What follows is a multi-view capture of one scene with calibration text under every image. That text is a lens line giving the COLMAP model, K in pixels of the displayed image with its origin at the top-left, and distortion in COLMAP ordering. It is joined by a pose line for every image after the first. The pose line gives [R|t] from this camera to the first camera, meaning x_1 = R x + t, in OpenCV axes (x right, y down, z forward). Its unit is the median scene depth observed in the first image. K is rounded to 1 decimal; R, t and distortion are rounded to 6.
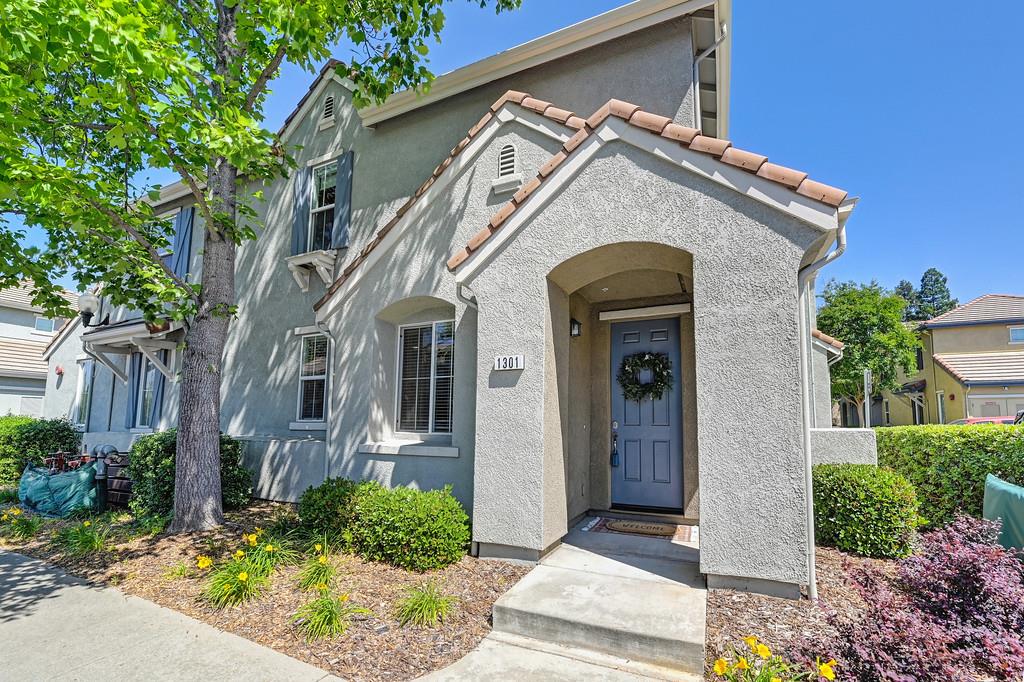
lens RADIAL K [[401.5, 0, 552.3], [0, 401.5, 385.3], [0, 0, 1]] dist [-0.000939, -0.000022]
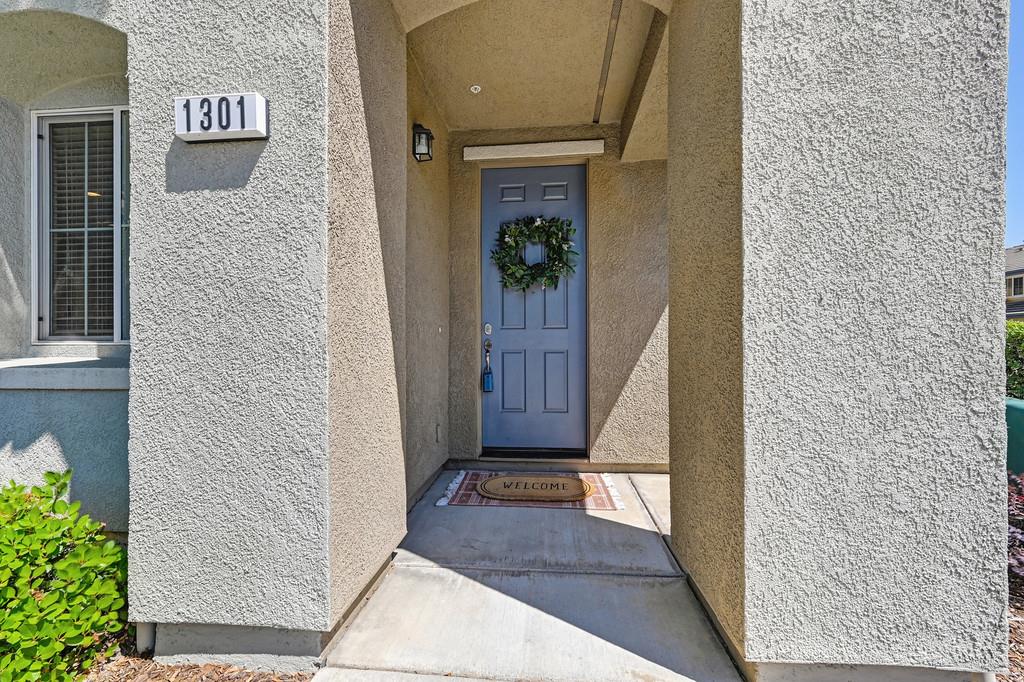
lens RADIAL K [[404.2, 0, 512.0], [0, 404.2, 341.0], [0, 0, 1]] dist [0.000502, 0.000085]
pose [[0.966543, -0.010952, 0.256269, 0.029168], [-0.010440, 0.996580, 0.081967, 0.070226], [-0.256290, -0.081900, 0.963124, 0.391434]]
